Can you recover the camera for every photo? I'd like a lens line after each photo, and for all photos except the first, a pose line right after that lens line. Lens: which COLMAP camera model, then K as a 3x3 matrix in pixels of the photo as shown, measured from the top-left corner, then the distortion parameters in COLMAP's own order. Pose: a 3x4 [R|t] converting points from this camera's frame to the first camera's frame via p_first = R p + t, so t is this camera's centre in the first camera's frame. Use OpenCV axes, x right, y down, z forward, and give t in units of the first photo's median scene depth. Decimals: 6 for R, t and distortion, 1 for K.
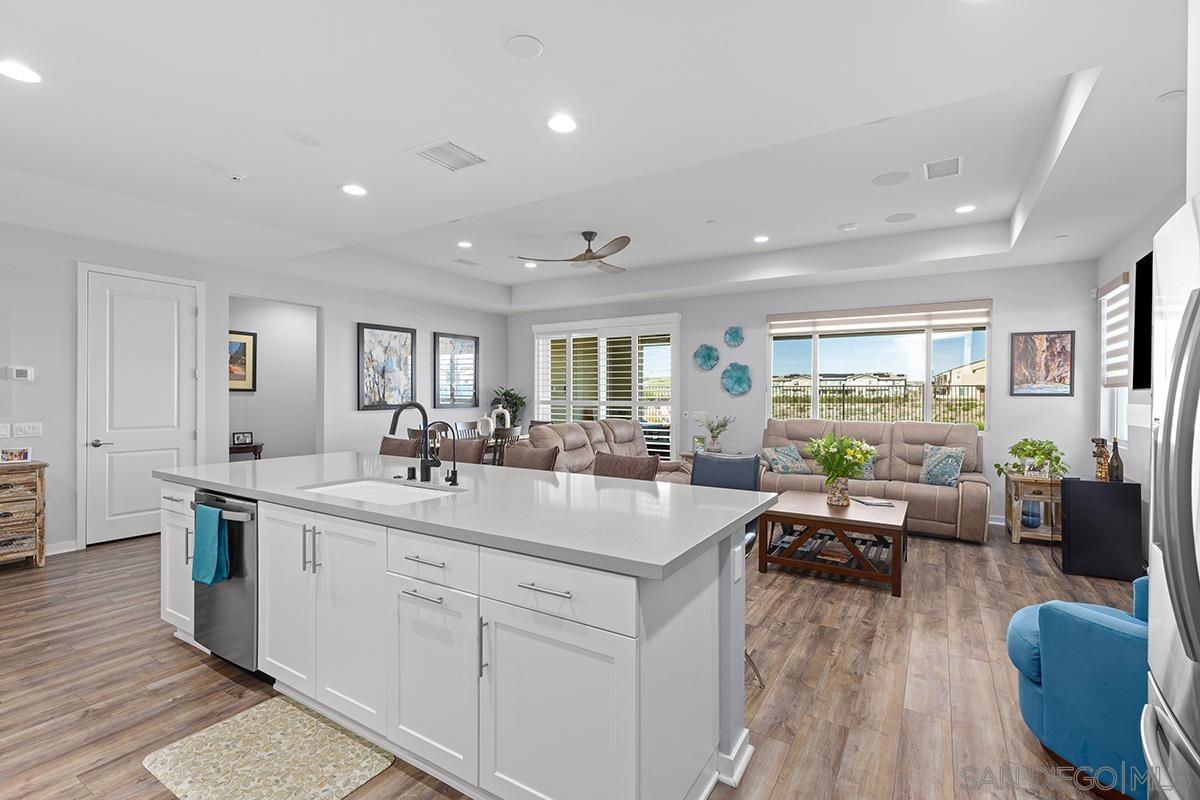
lens RADIAL K [[540.2, 0, 605.9], [0, 540.2, 397.8], [0, 0, 1]] dist [0.006814, -0.000840]
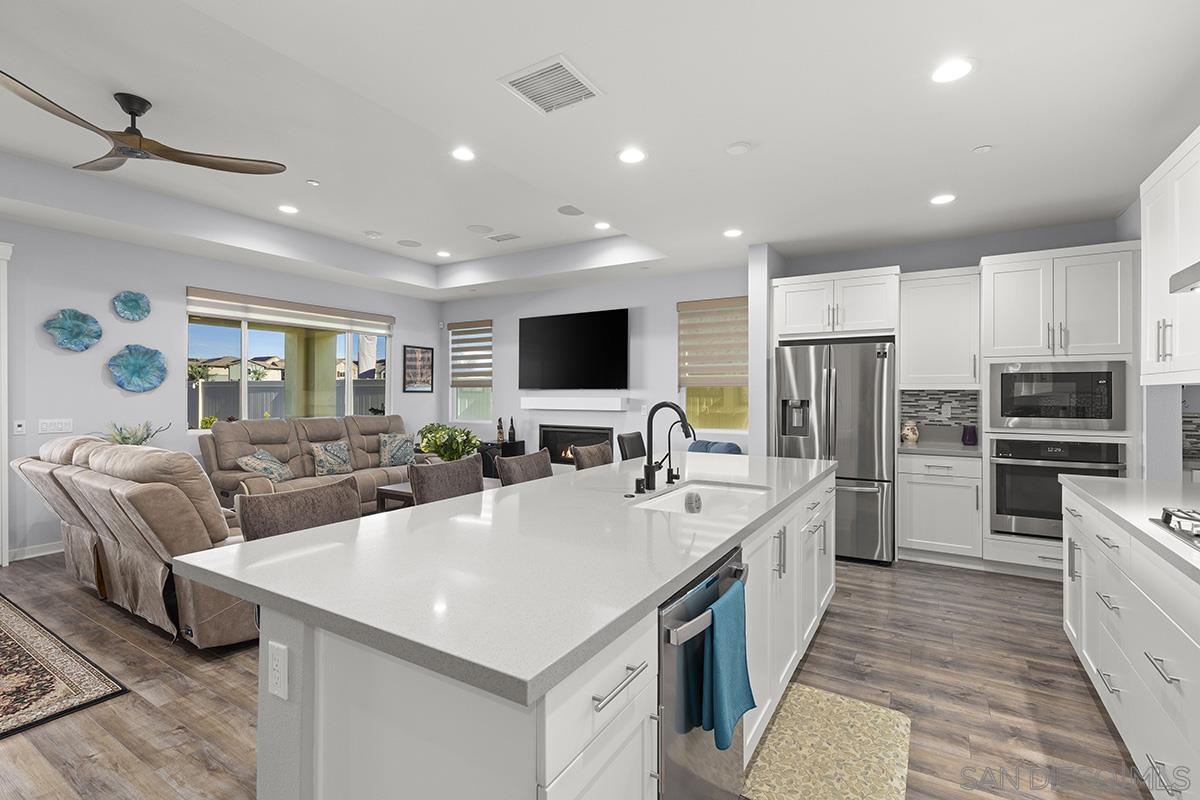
lens RADIAL K [[540.2, 0, 609.1], [0, 540.2, 397.0], [0, 0, 1]] dist [0.006814, -0.000840]
pose [[-0.004156, -0.010938, 0.999932, -0.580987], [0.002429, 0.999937, 0.010948, -0.005738], [-0.999988, 0.002474, -0.004129, 0.503270]]
